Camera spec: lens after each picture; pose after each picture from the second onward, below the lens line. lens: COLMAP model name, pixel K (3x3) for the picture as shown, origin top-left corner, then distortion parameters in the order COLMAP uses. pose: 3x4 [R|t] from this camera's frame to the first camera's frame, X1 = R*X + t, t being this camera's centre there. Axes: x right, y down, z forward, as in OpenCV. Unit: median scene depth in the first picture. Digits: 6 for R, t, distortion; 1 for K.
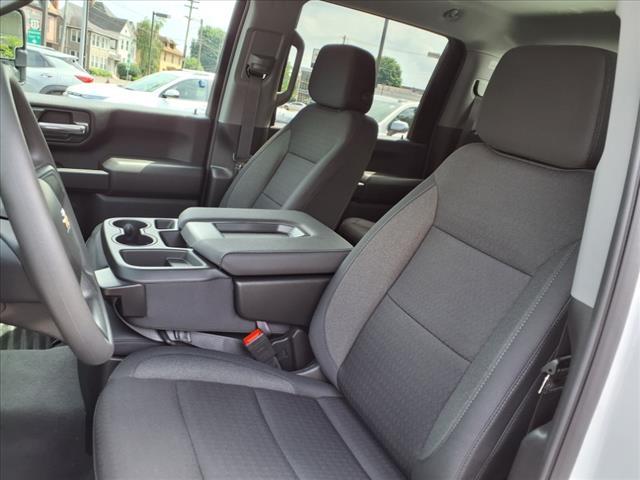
lens RADIAL K [[518.9, 0, 340.0], [0, 518.9, 241.9], [0, 0, 1]] dist [0.010847, -0.006827]
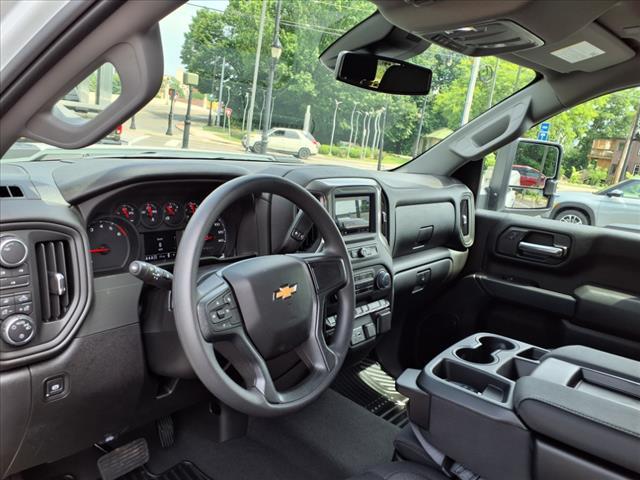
lens RADIAL K [[528.1, 0, 320.0], [0, 528.1, 240.0], [0, 0, 1]] dist [0.027131, -0.001708]
pose [[0.398198, 0.053345, -0.915747, 0.250912], [-0.287968, 0.955109, -0.069580, -0.039795], [0.870926, 0.291412, 0.395684, 0.212576]]
